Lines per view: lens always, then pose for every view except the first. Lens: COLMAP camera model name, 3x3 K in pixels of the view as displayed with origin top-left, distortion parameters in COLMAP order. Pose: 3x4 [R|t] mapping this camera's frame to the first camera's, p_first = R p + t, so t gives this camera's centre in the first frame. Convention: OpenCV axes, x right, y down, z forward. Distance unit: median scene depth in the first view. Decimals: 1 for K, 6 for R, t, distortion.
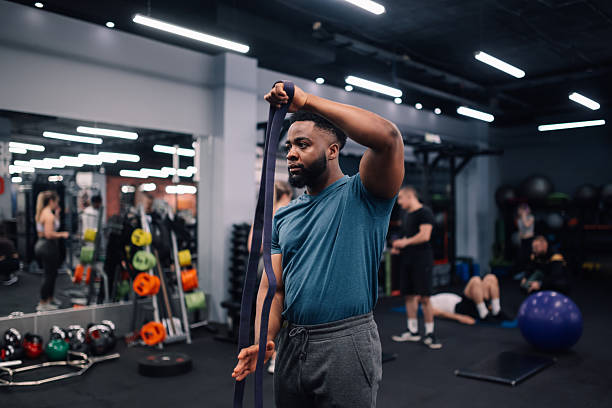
lens RADIAL K [[666.8, 0, 306.1], [0, 666.8, 201.6], [0, 0, 1]] dist [0.064543, 0.006730]
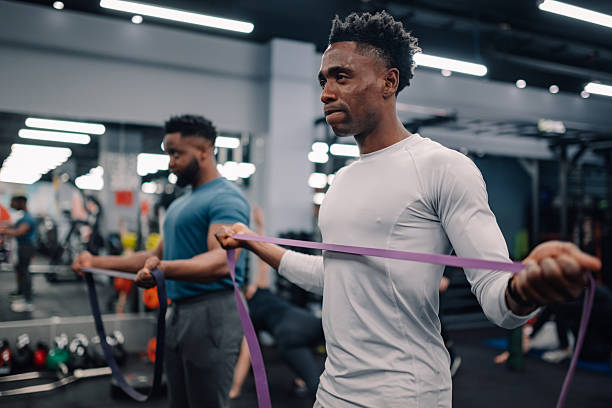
lens RADIAL K [[666.8, 0, 306.1], [0, 666.8, 201.6], [0, 0, 1]] dist [0.064543, 0.006730]
pose [[0.937502, -0.019693, -0.347422, 0.205296], [0.008868, 0.999425, -0.032719, 0.021310], [0.347866, 0.027593, 0.937138, 0.159741]]
